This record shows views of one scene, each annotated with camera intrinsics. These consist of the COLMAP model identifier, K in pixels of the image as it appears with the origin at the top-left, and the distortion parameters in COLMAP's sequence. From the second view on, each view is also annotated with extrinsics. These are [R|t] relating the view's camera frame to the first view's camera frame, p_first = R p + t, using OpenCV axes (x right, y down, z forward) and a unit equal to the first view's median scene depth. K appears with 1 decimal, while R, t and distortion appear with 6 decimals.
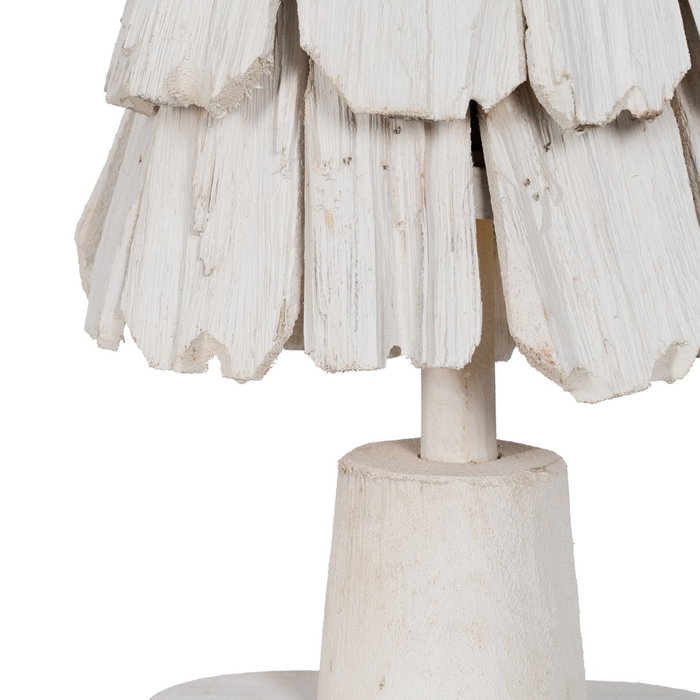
lens RADIAL K [[2874.8, 0, 350.0], [0, 2874.8, 350.0], [0, 0, 1]] dist [0.122664, -2.779529]
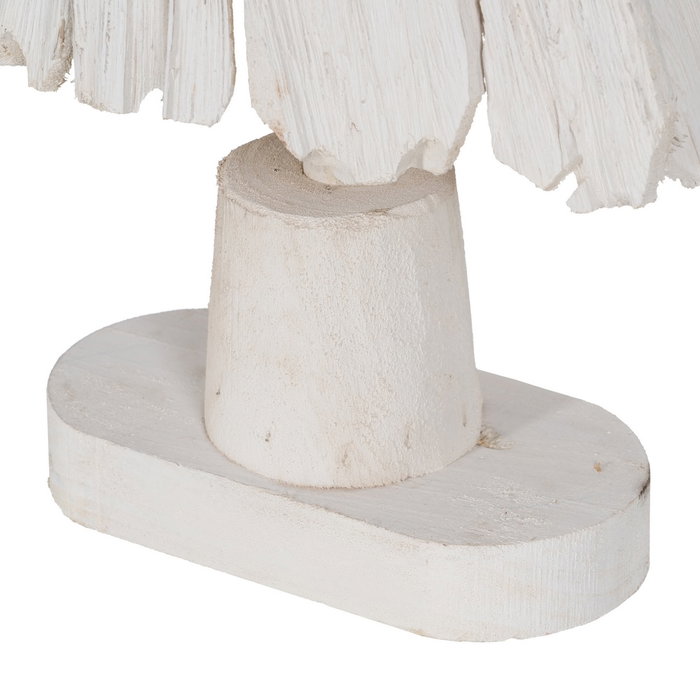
lens RADIAL K [[2874.8, 0, 350.0], [0, 2874.8, 350.0], [0, 0, 1]] dist [0.122664, -2.779529]
pose [[0.909181, 0.200507, -0.364947, 0.437072], [-0.087114, 0.948628, 0.304165, -0.213838], [0.407186, -0.244750, 0.879942, 0.176833]]
